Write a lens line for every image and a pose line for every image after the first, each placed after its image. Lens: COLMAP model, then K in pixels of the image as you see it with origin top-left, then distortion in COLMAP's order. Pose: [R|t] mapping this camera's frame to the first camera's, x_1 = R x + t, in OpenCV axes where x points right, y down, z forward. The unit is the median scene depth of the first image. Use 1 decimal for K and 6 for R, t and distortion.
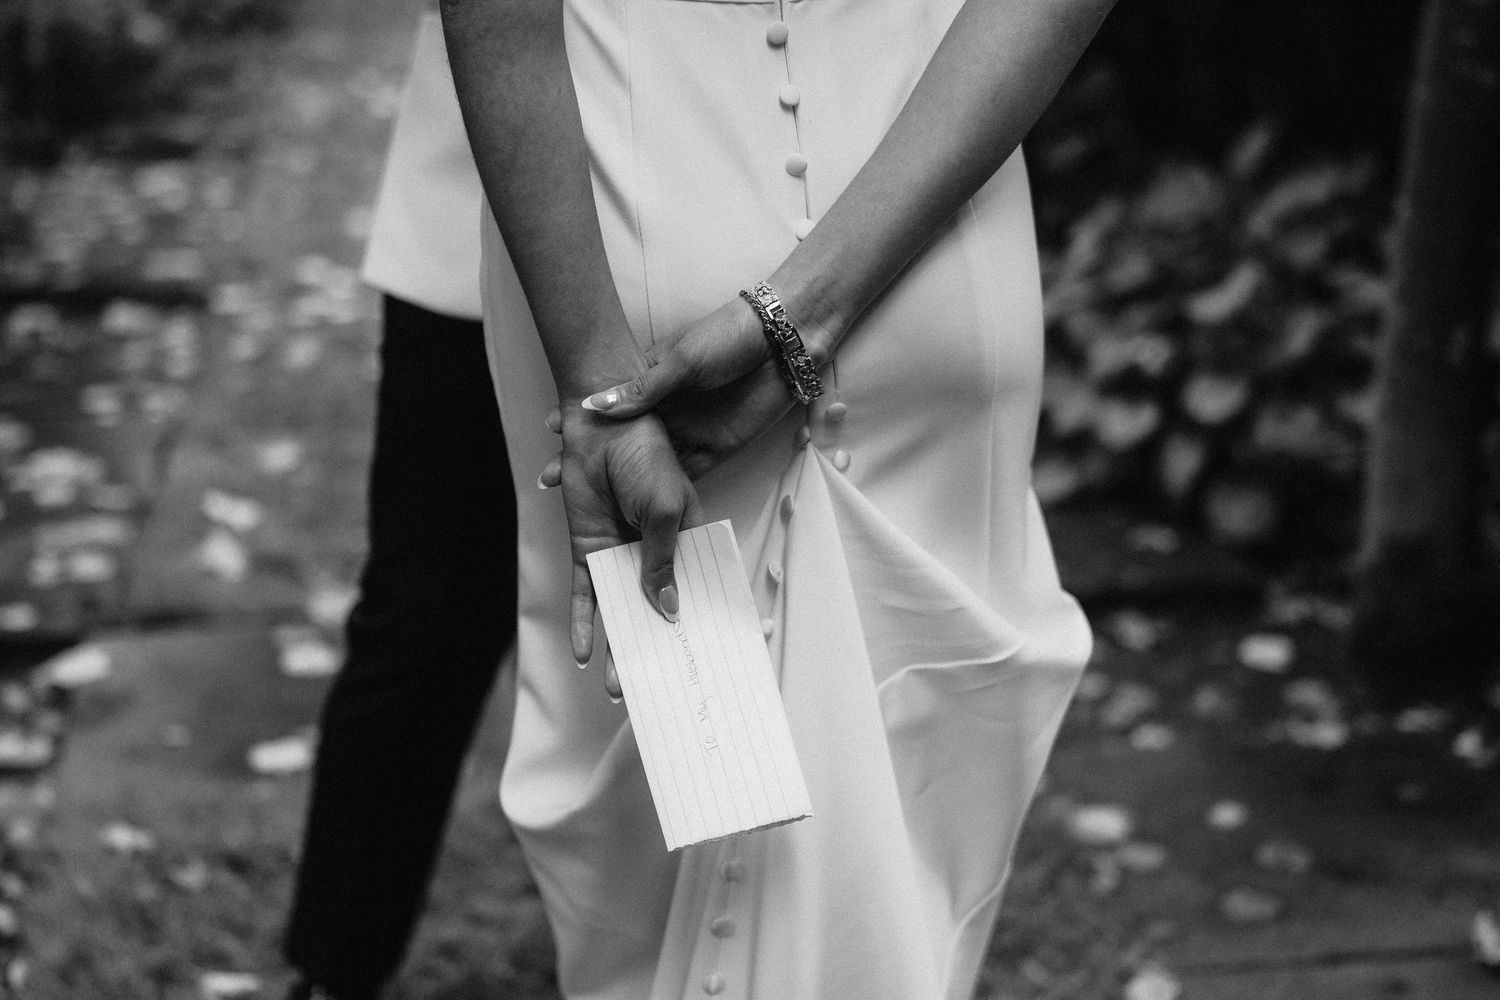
lens RADIAL K [[2235.4, 0, 750.4], [0, 2235.4, 497.1], [0, 0, 1]] dist [0.018321, -0.025230]
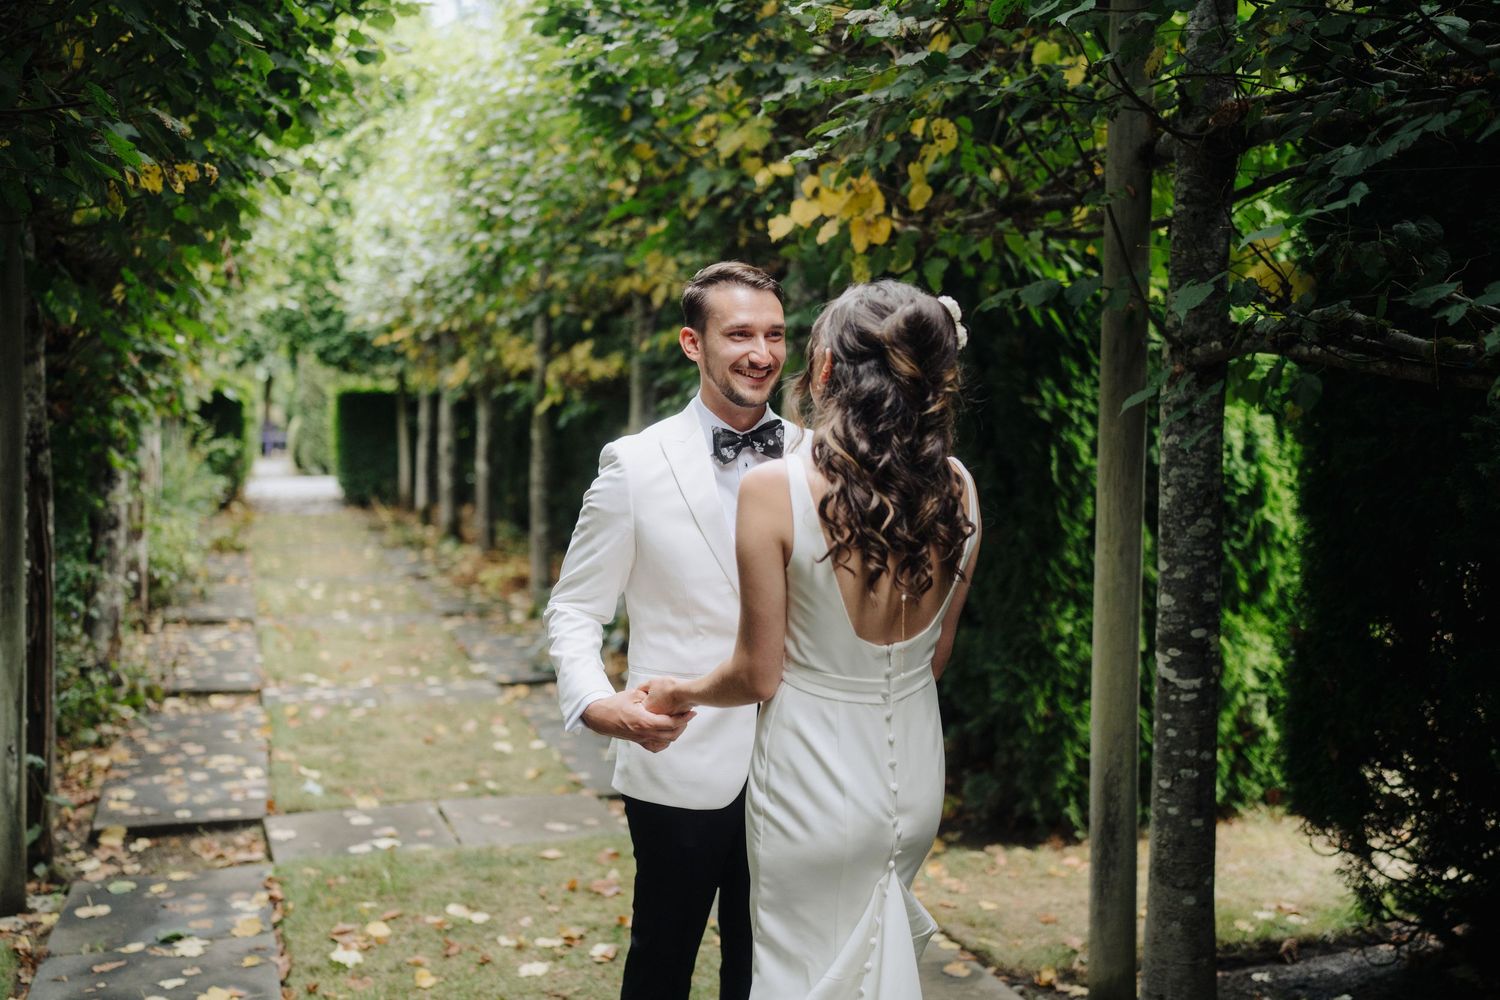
lens RADIAL K [[1448.7, 0, 749.4], [0, 1448.7, 500.6], [0, 0, 1]] dist [-0.039167, 0.159863]
pose [[0.984489, -0.005468, 0.175361, -0.109924], [0.045046, 0.973886, -0.222524, 0.236444], [-0.169565, 0.226972, 0.959026, -1.654165]]
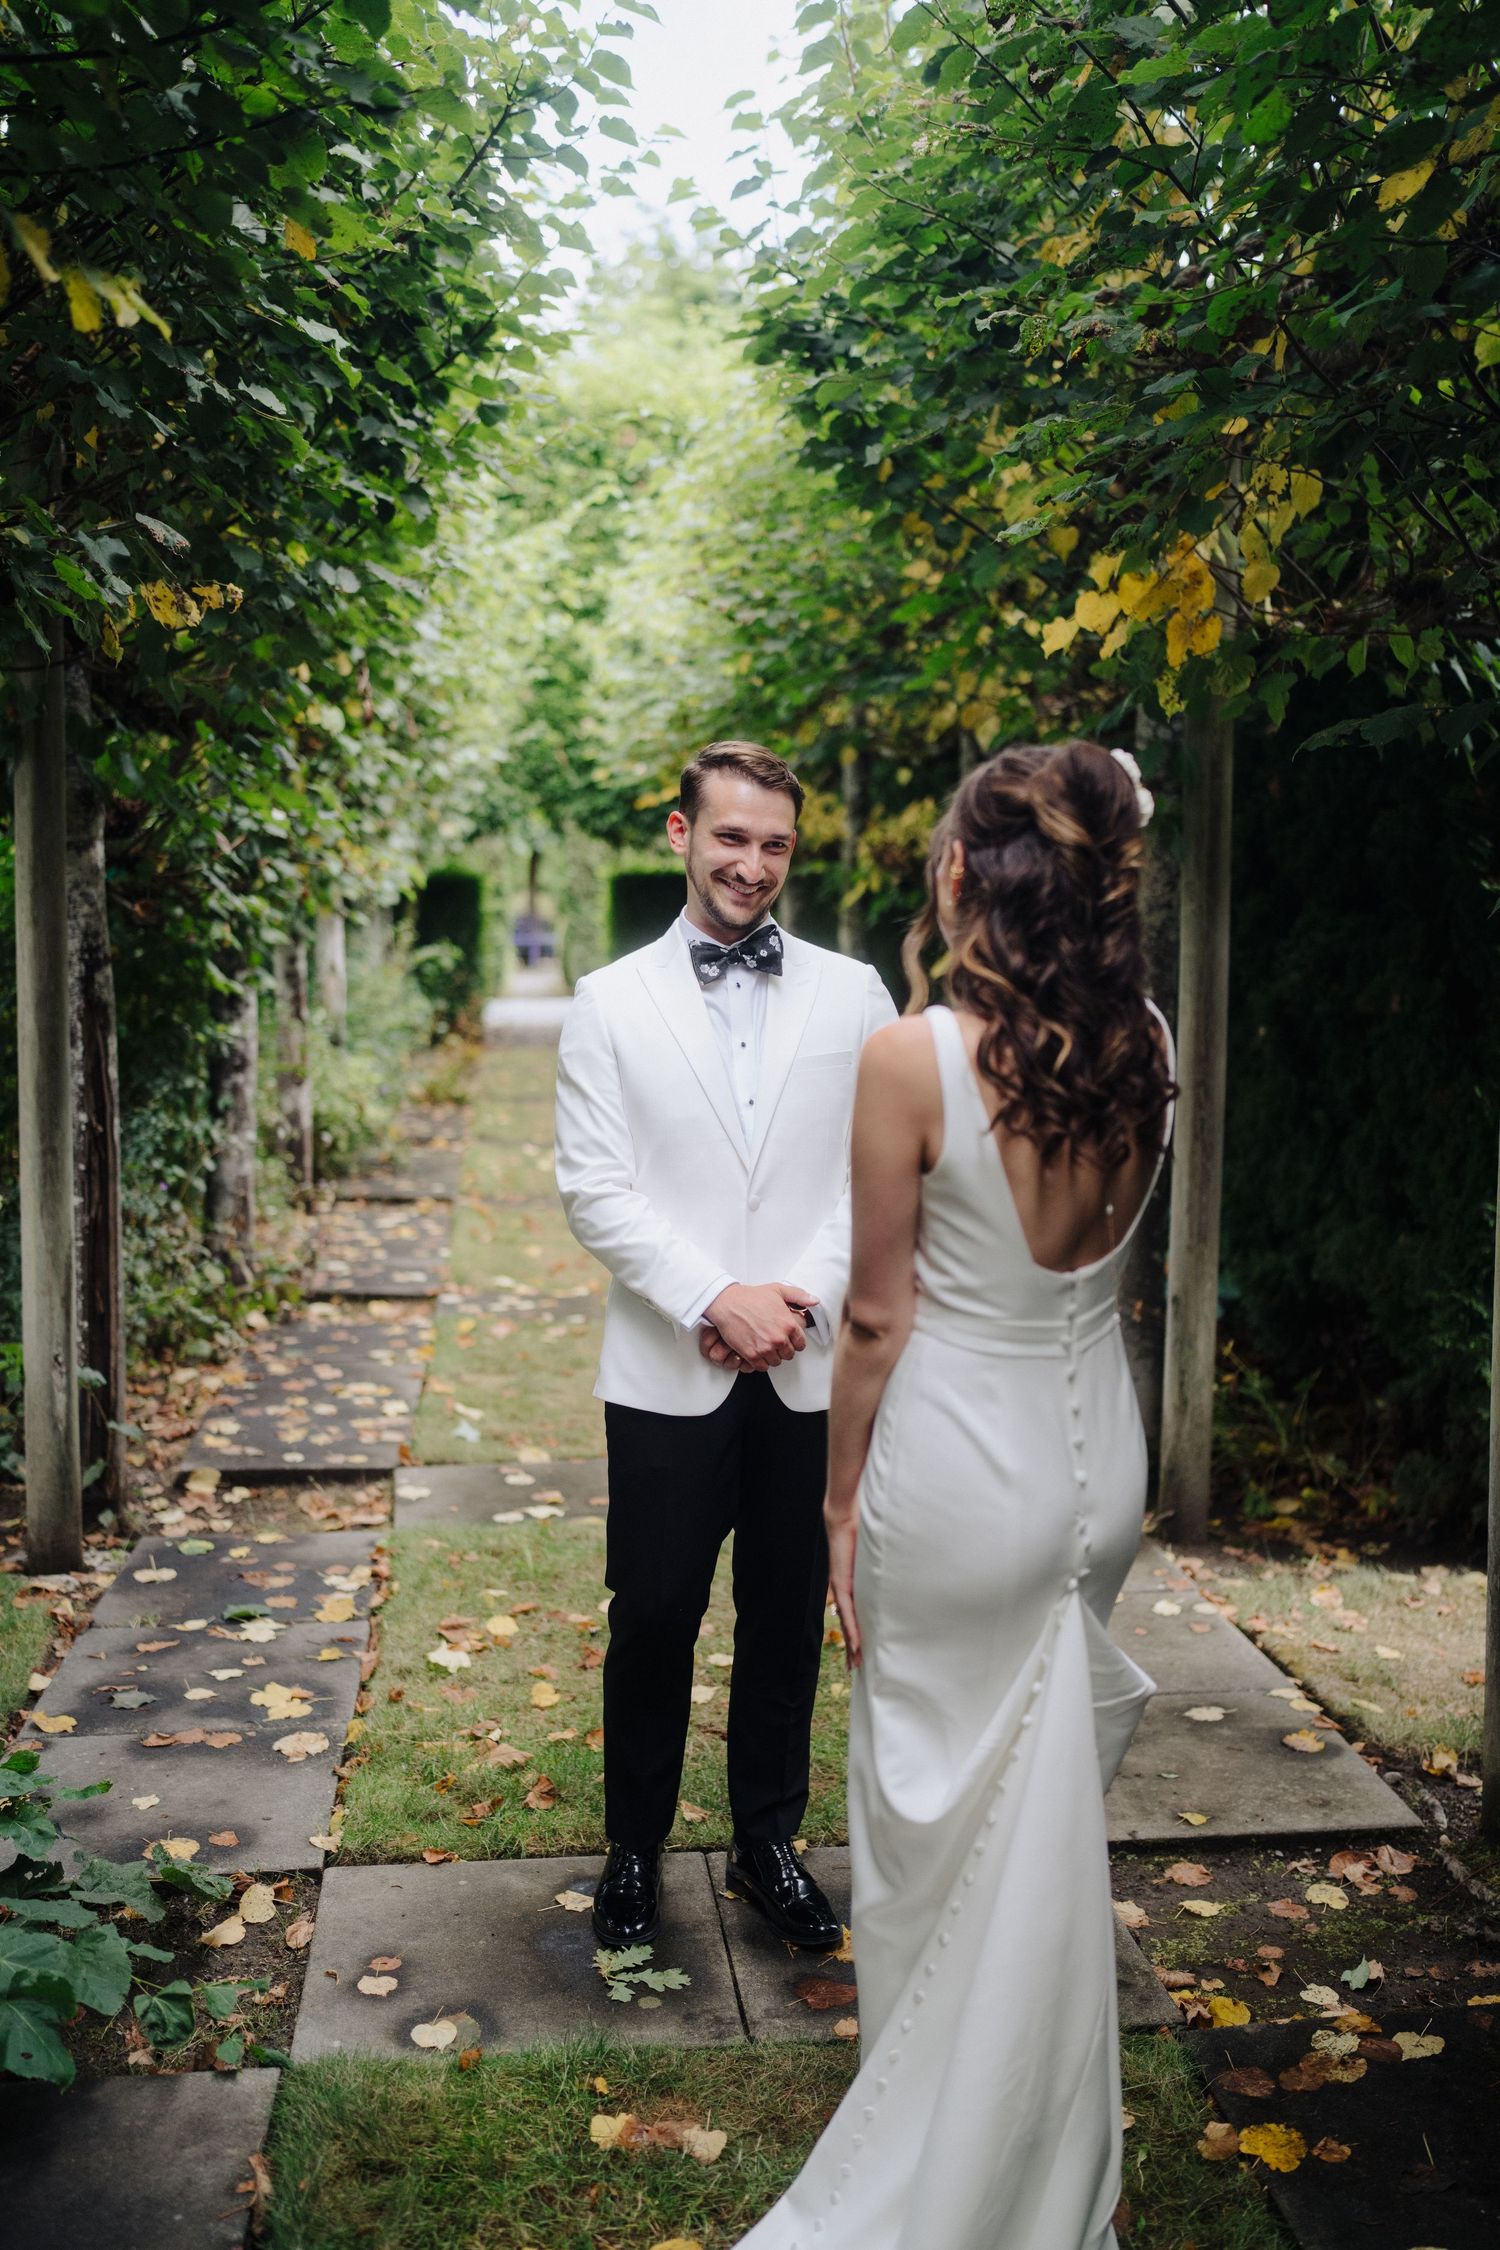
lens RADIAL K [[2172.2, 0, 758.0], [0, 2172.2, 1123.4], [0, 0, 1]] dist [-0.044505, 0.171574]
pose [[0.998593, 0.001532, -0.053014, 0.207376], [-0.011320, 0.982704, -0.184839, 0.255261], [0.051814, 0.185179, 0.981338, -1.781776]]
